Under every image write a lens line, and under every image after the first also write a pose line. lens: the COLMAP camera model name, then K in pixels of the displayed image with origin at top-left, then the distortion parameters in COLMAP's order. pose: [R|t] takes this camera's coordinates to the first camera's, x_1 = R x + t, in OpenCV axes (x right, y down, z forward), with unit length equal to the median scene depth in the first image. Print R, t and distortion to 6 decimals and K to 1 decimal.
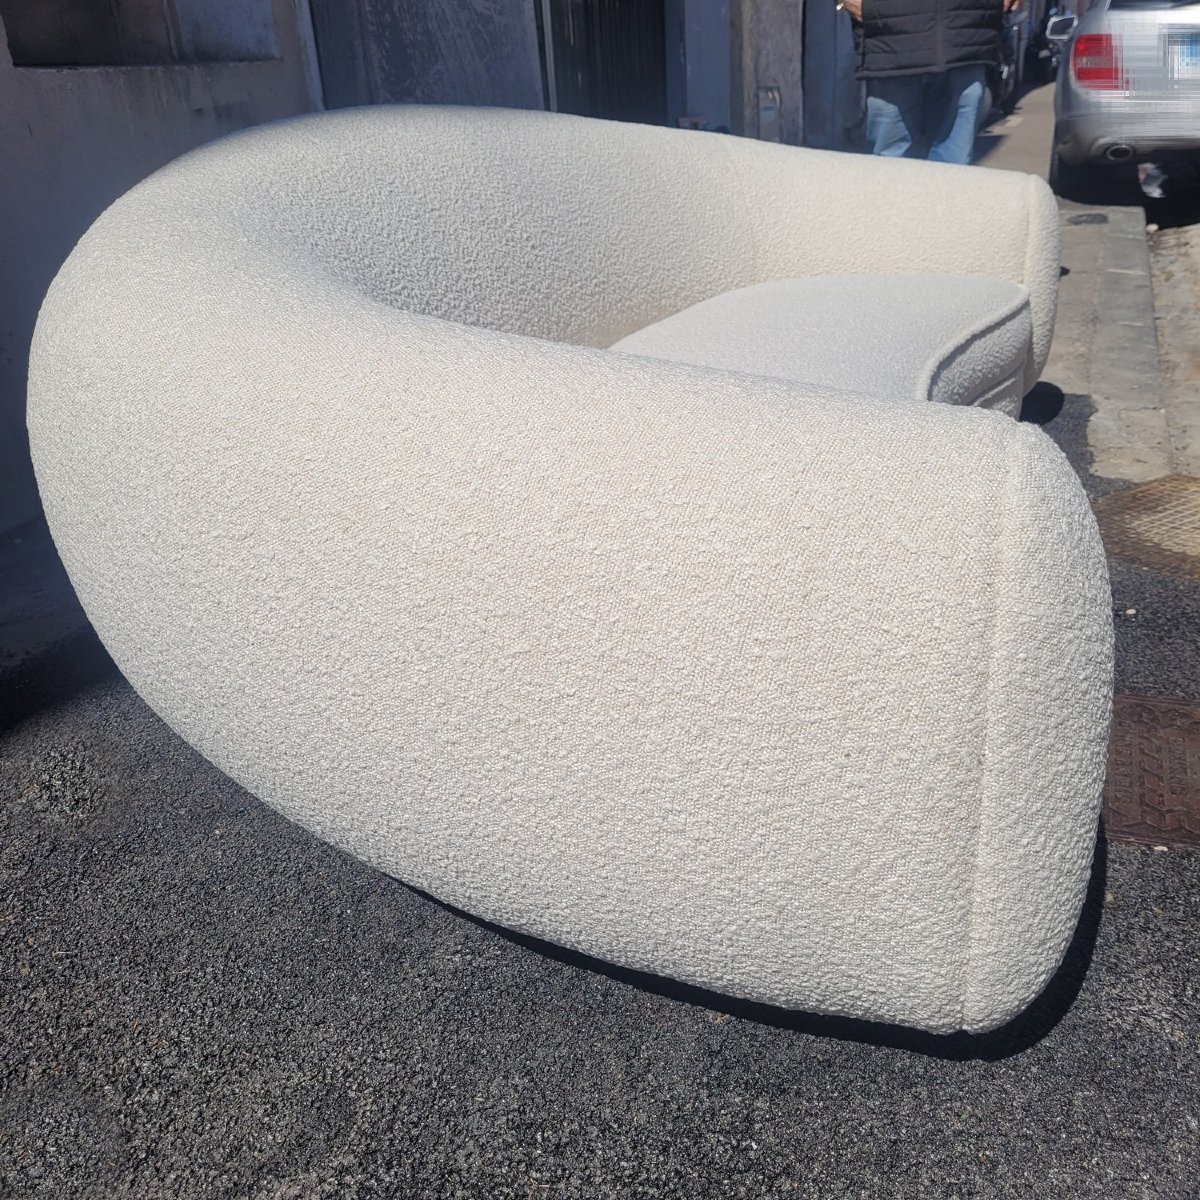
lens RADIAL K [[1155.4, 0, 664.4], [0, 1155.4, 600.5], [0, 0, 1]] dist [0.052454, -0.045775]
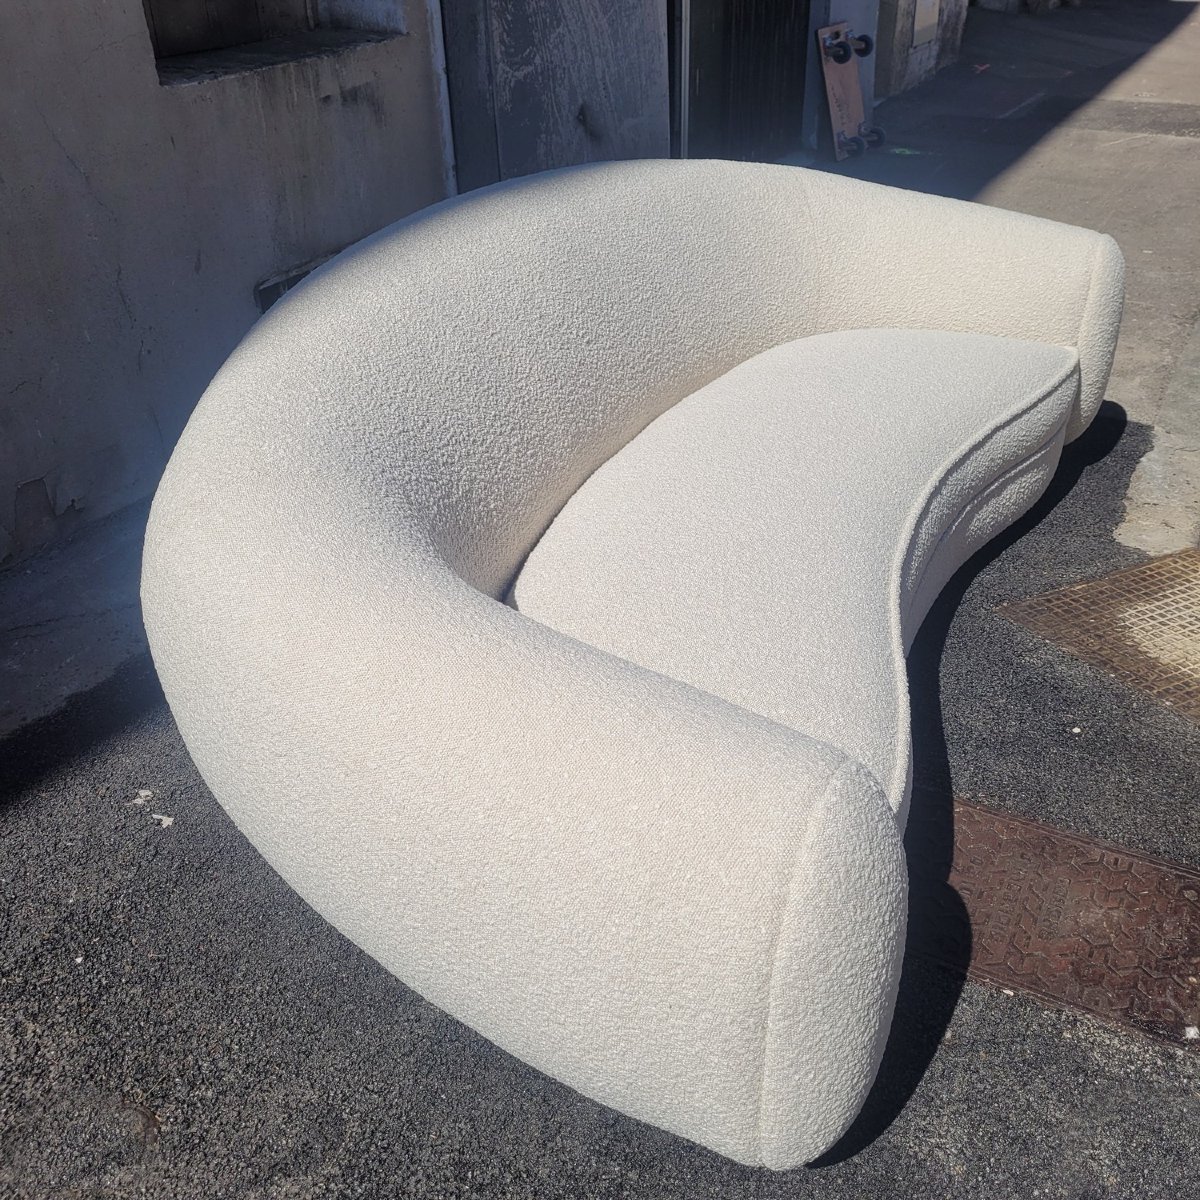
lens RADIAL K [[1155.4, 0, 664.4], [0, 1155.4, 600.5], [0, 0, 1]] dist [0.052454, -0.045775]
pose [[0.989843, 0.107866, -0.092610, 0.159619], [-0.094564, 0.985956, 0.137650, -0.384273], [0.106157, -0.127494, 0.986142, -0.228797]]
